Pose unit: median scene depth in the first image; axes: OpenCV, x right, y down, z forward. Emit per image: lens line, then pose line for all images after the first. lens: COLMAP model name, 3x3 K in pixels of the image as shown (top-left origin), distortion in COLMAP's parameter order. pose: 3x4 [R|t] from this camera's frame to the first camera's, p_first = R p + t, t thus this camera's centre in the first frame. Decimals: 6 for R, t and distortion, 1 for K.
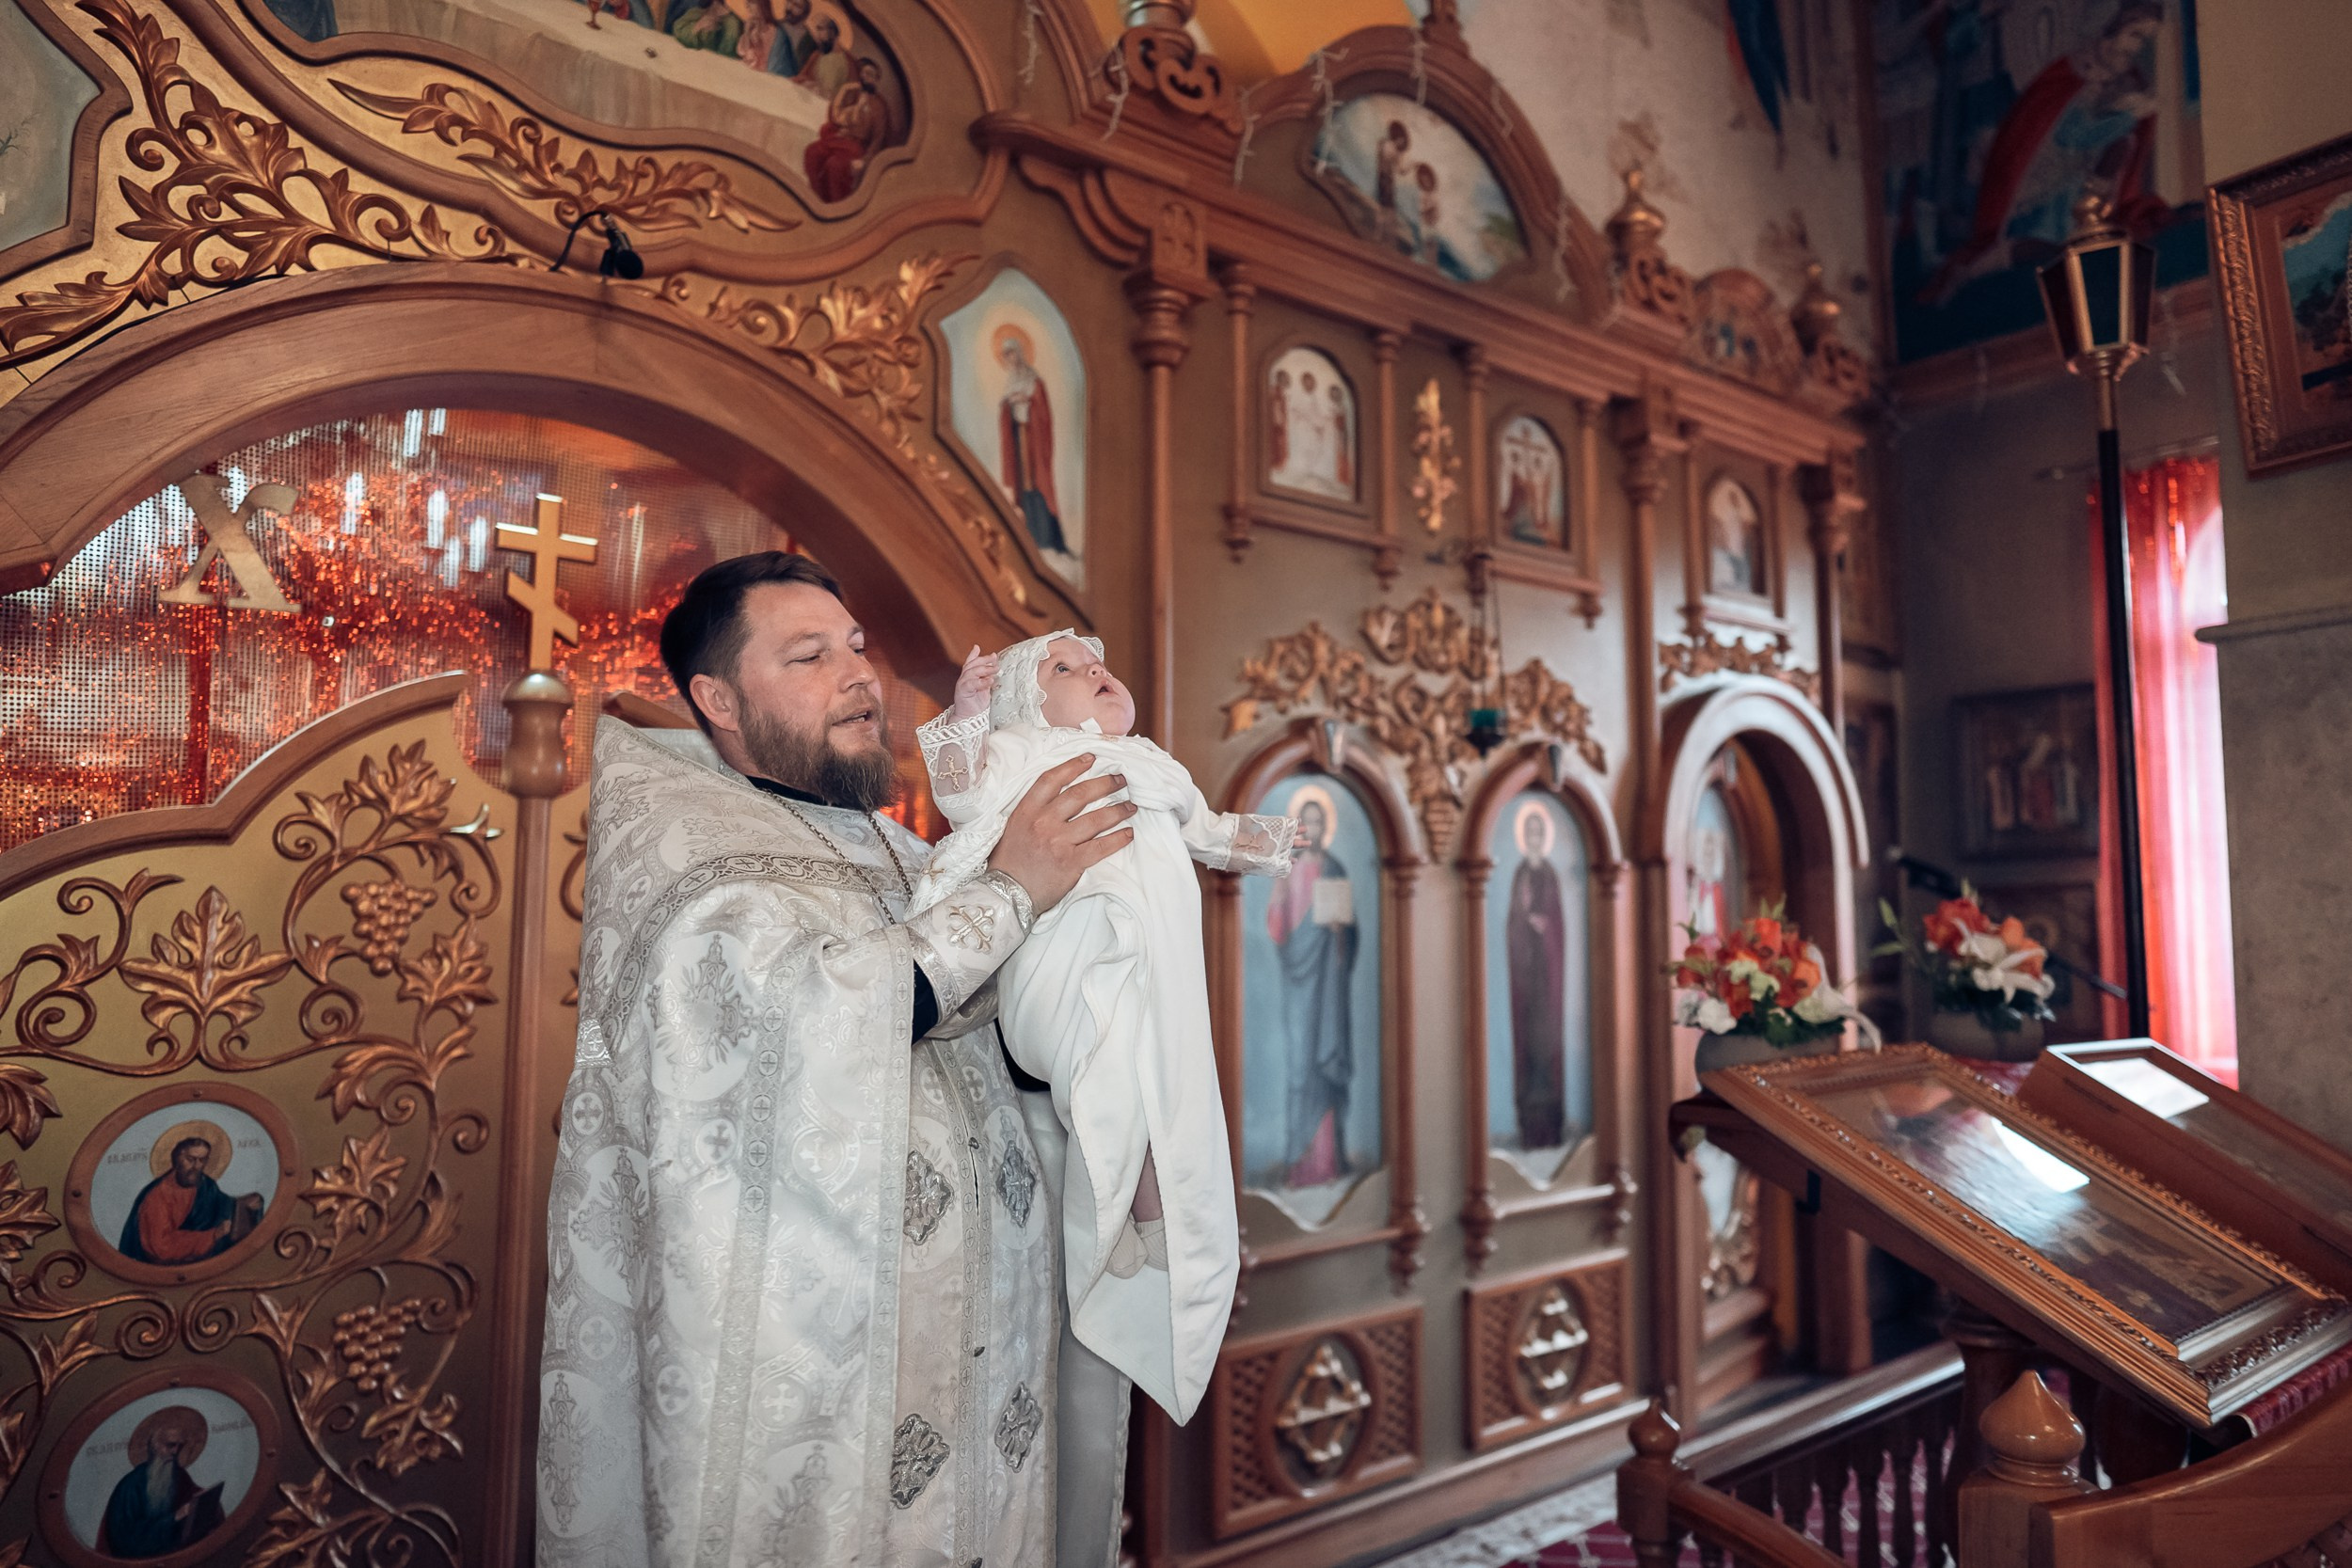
lens RADIAL K [[1560.4, 0, 1201.2], [0, 1560.4, 771.1], [0, 0, 1]] dist [-0.033711, 0.040687]
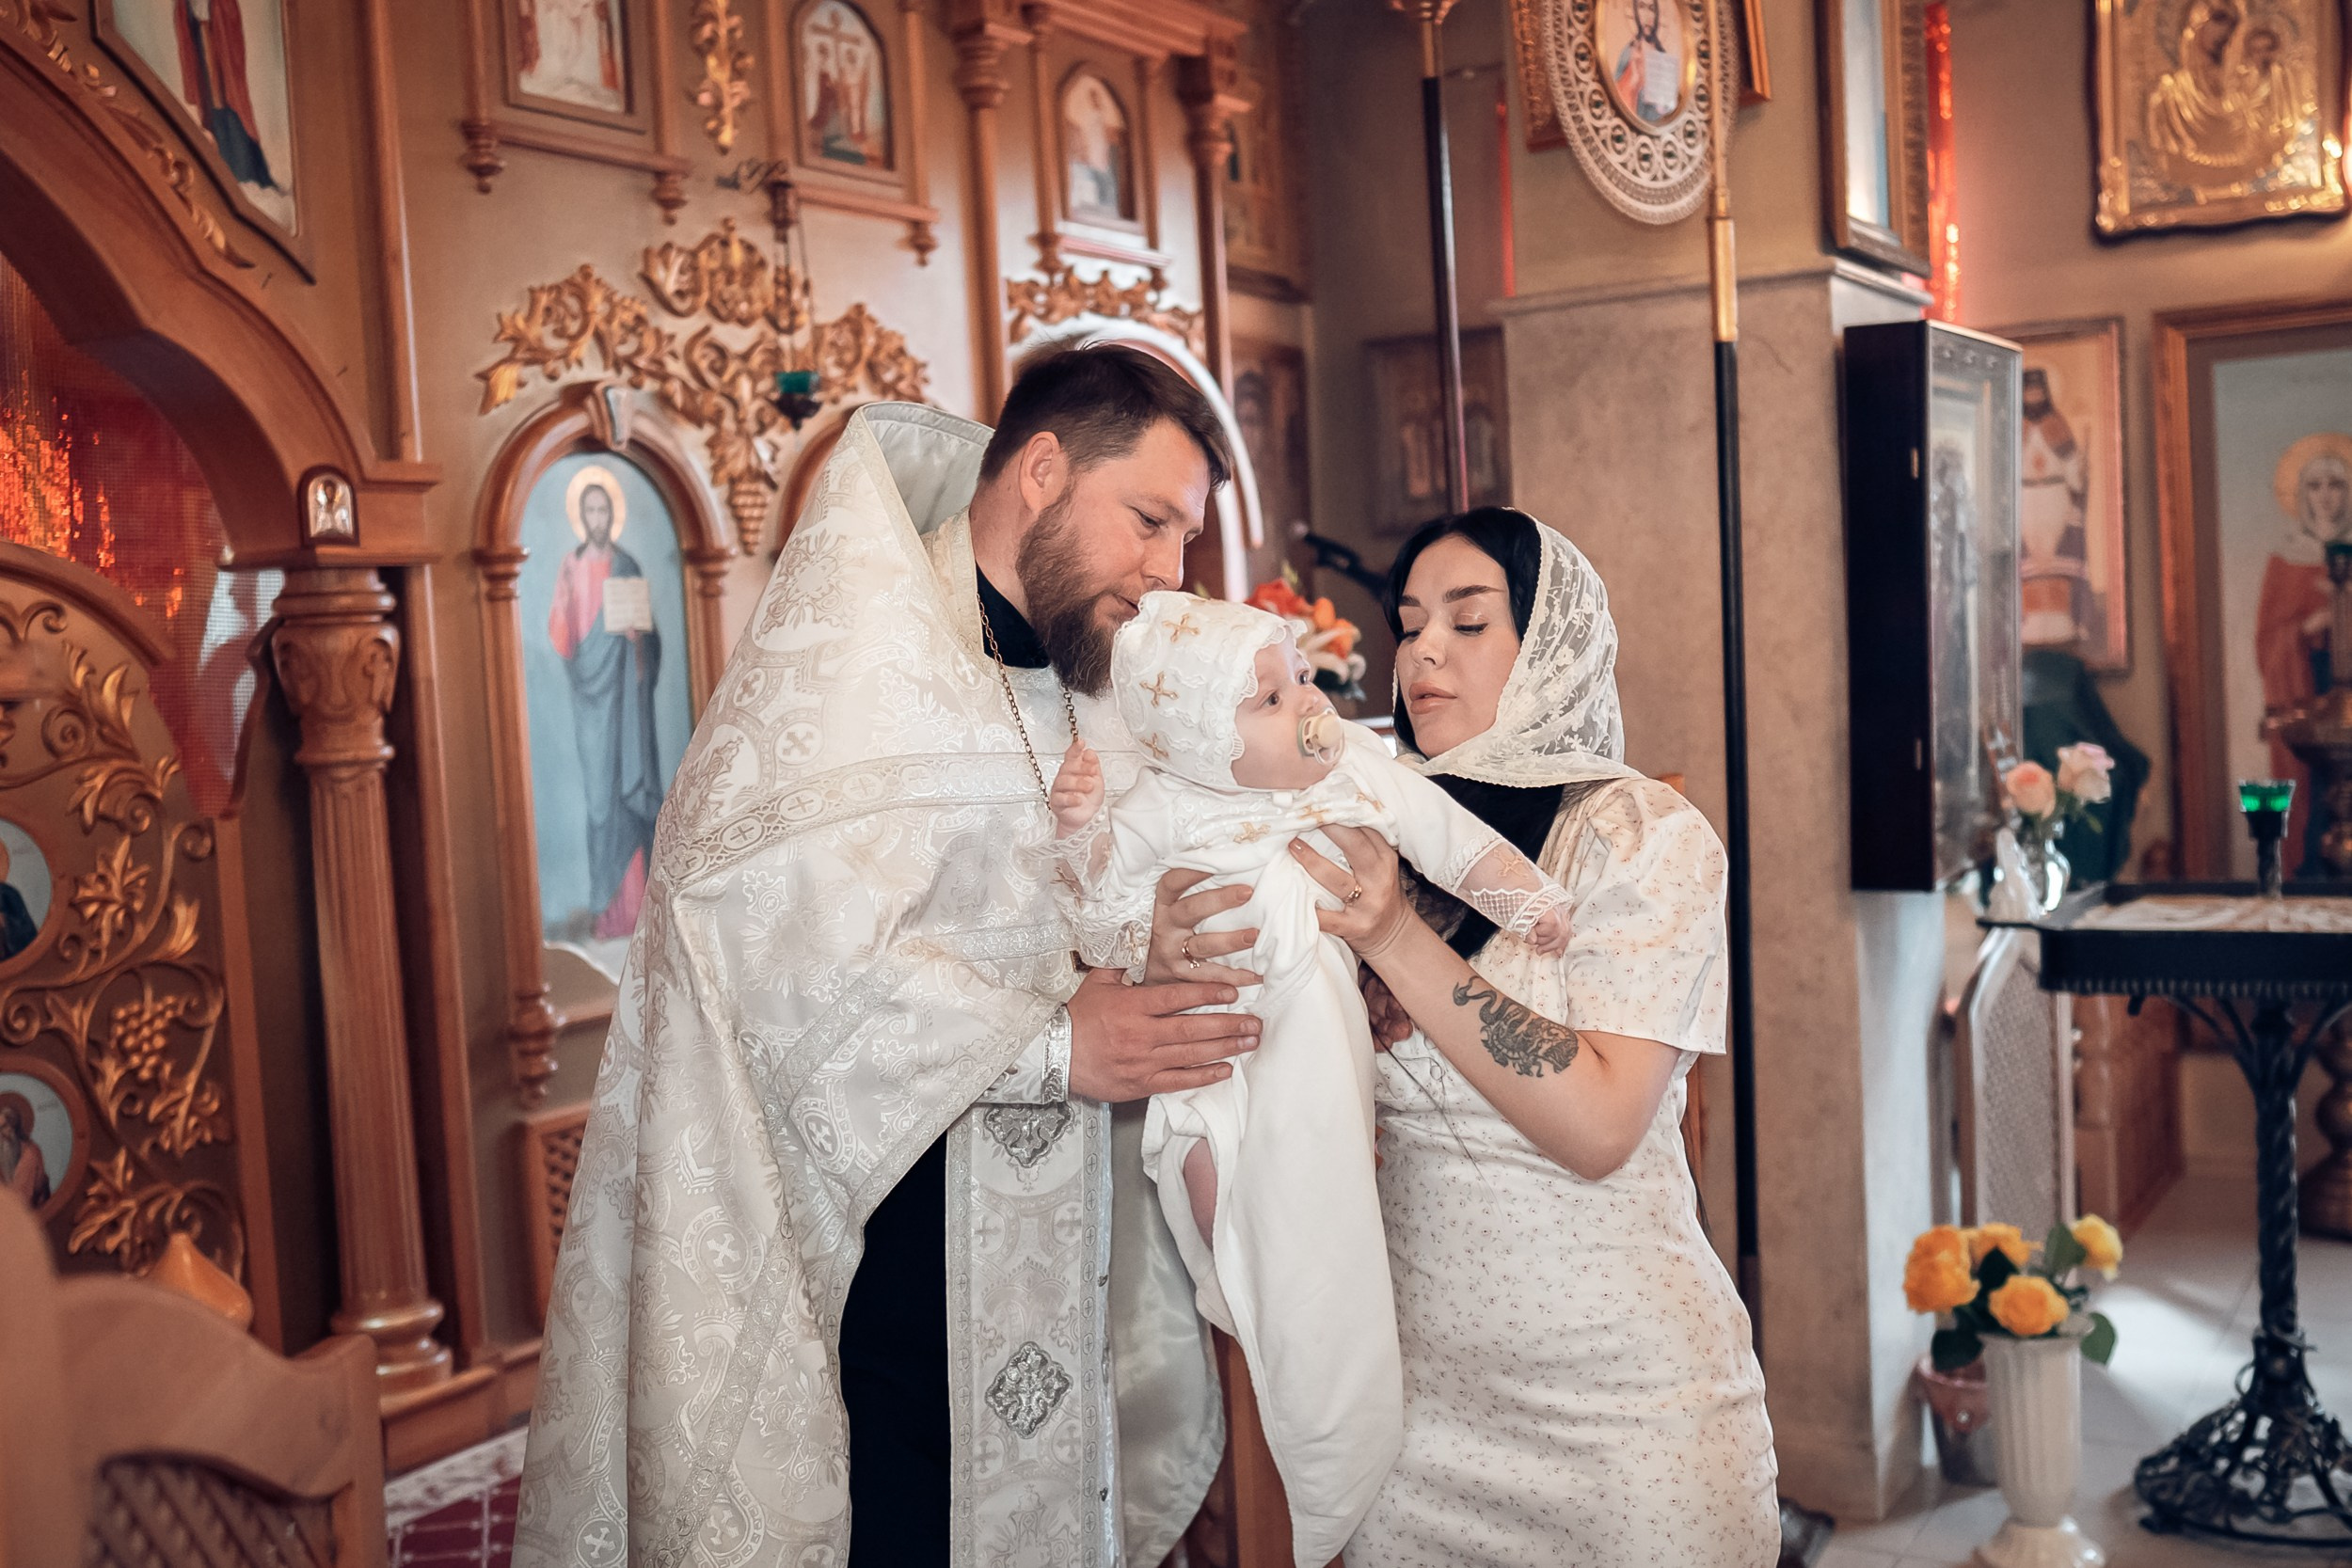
lens RADIAL K [[2375.6, 0, 1179.3], [0, 2375.6, 788.6], [0, 0, 1]] dist [-0.024174, 0.000000]
pose [[0.947003, -0.070866, 0.313310, -0.040880], [0.025345, 0.988805, 0.147045, 0.001295], [-0.320223, -0.131312, 0.938198, -0.302880]]
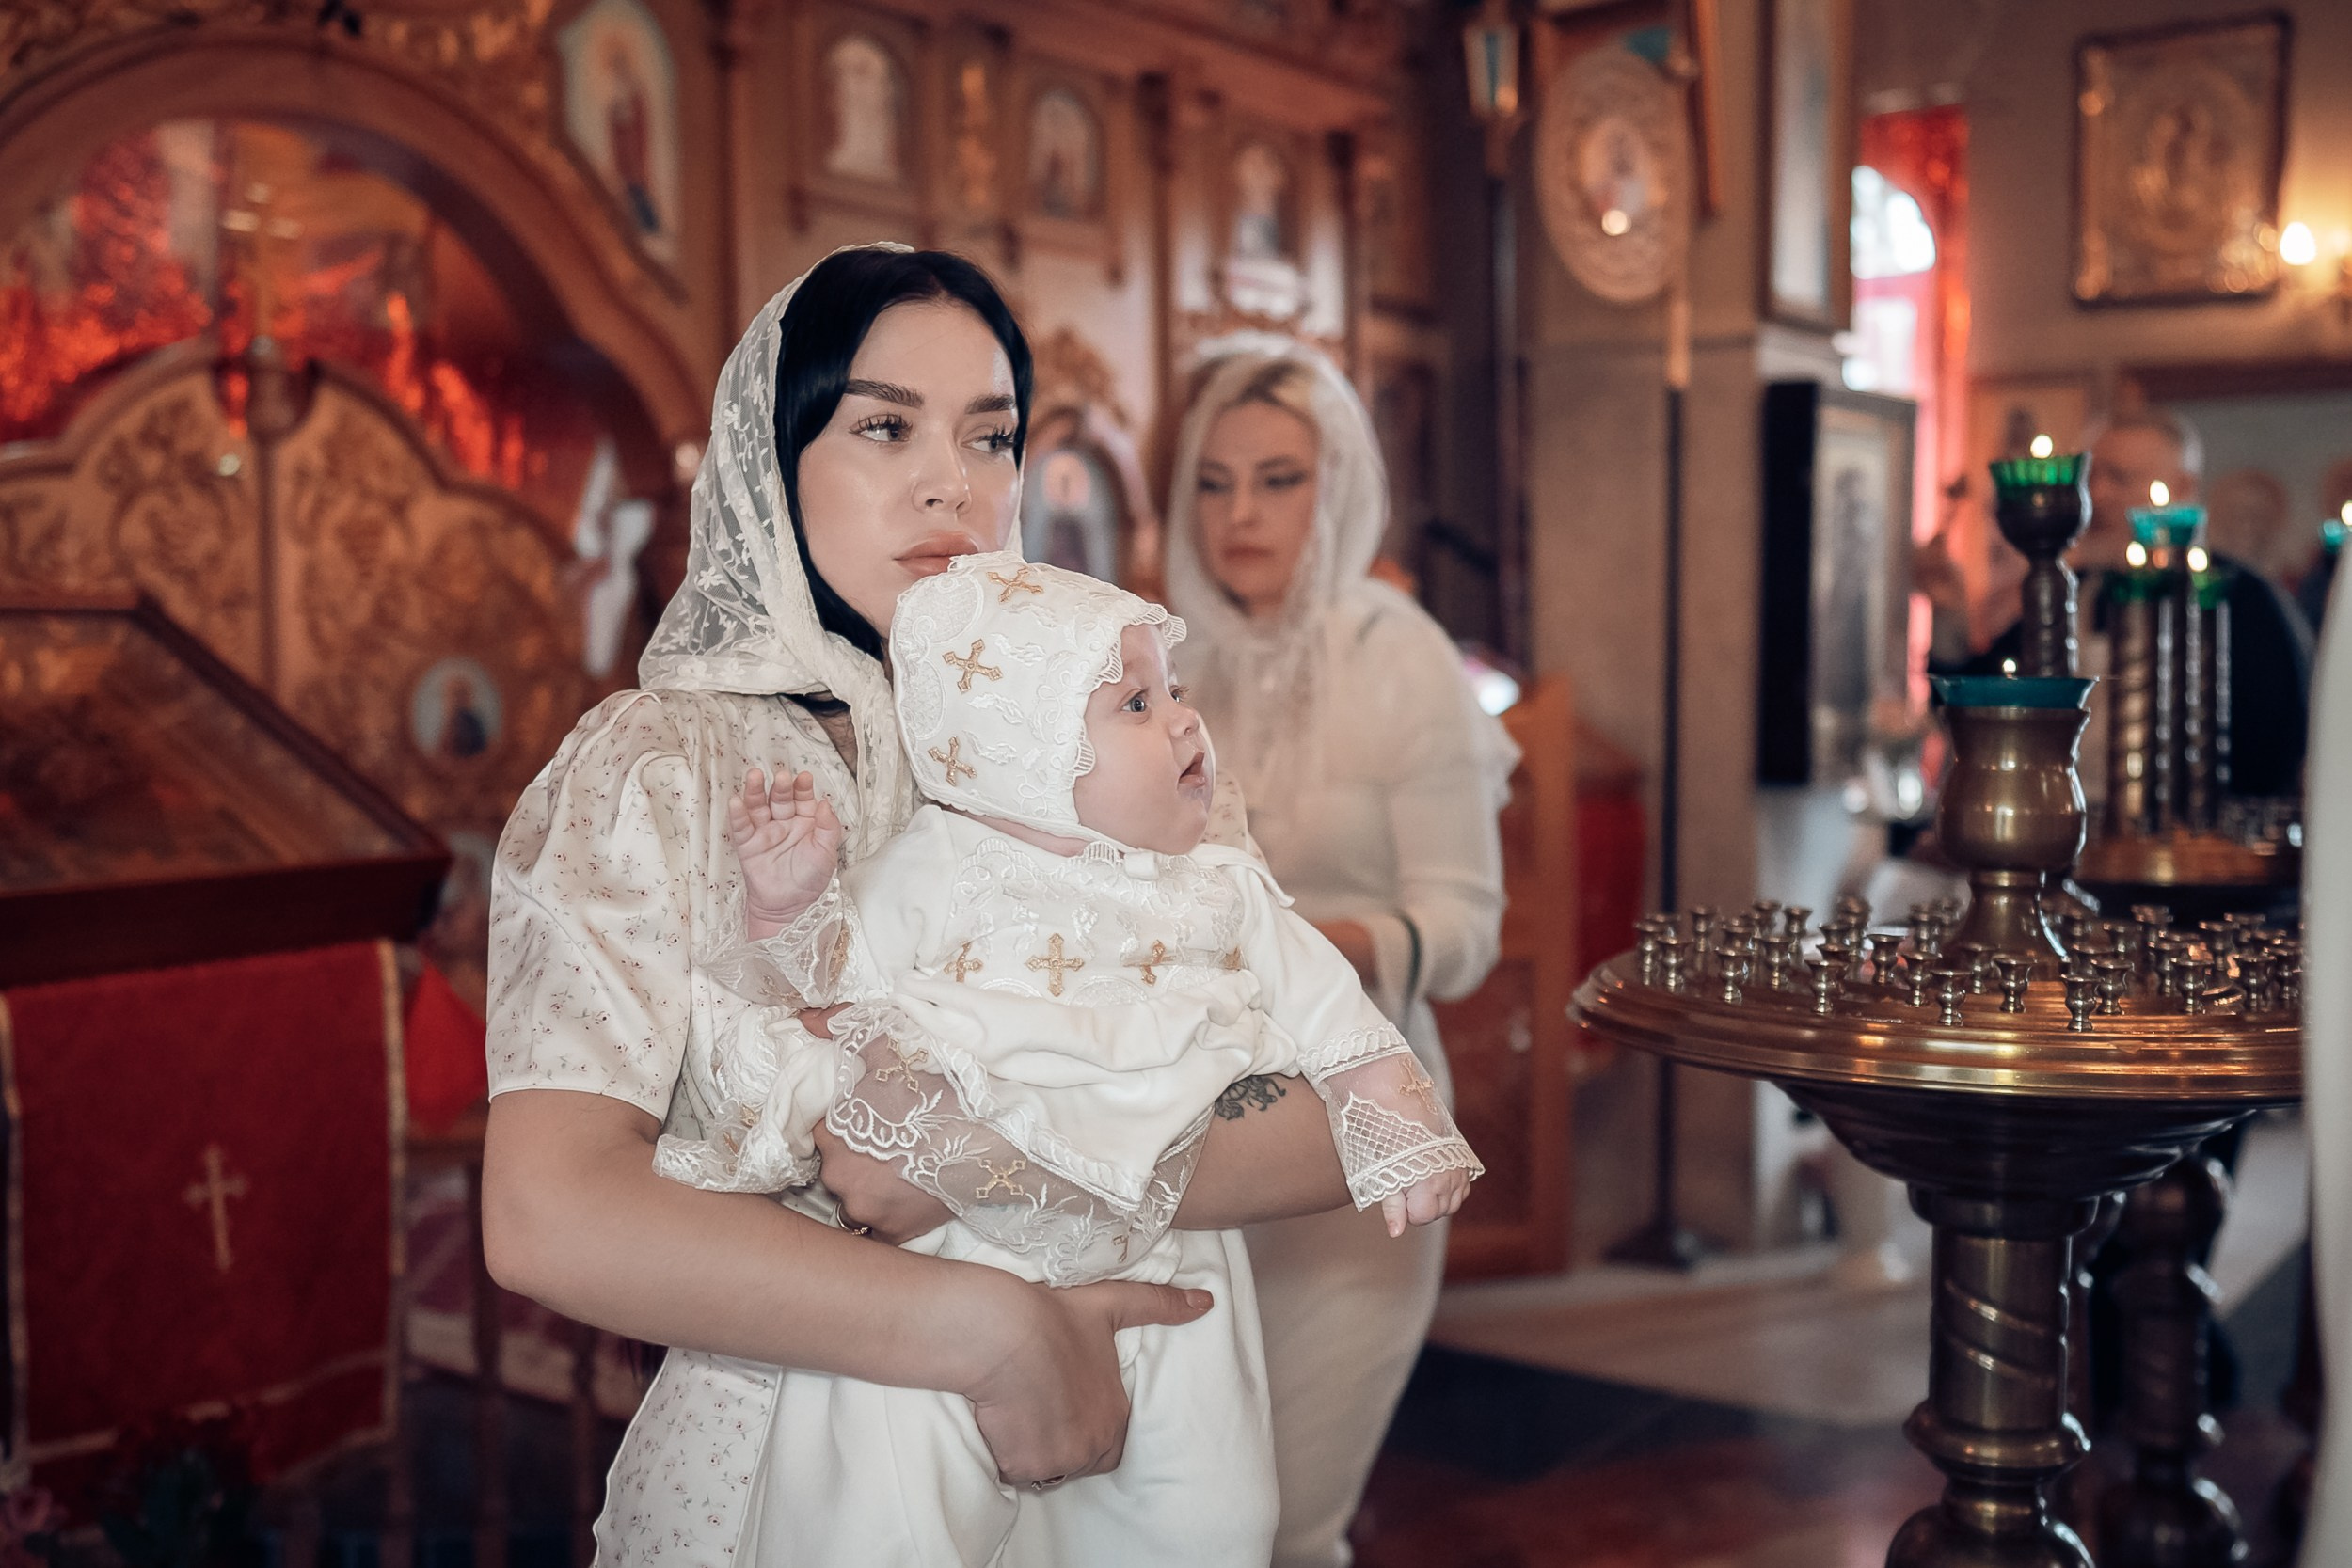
lens RADIAL K [[2375.6, 0, 1165.3], [0, 2375.6, 818.9], [0, 0, 1]] dist [-0.024174, 0.000000]
pose [[0.973527, -0.024228, 0.227286, -0.116411], [-0.013862, 0.986278, 0.164512, -0.005736], [-0.228153, -0.163308, 0.959832, -0.747596]]
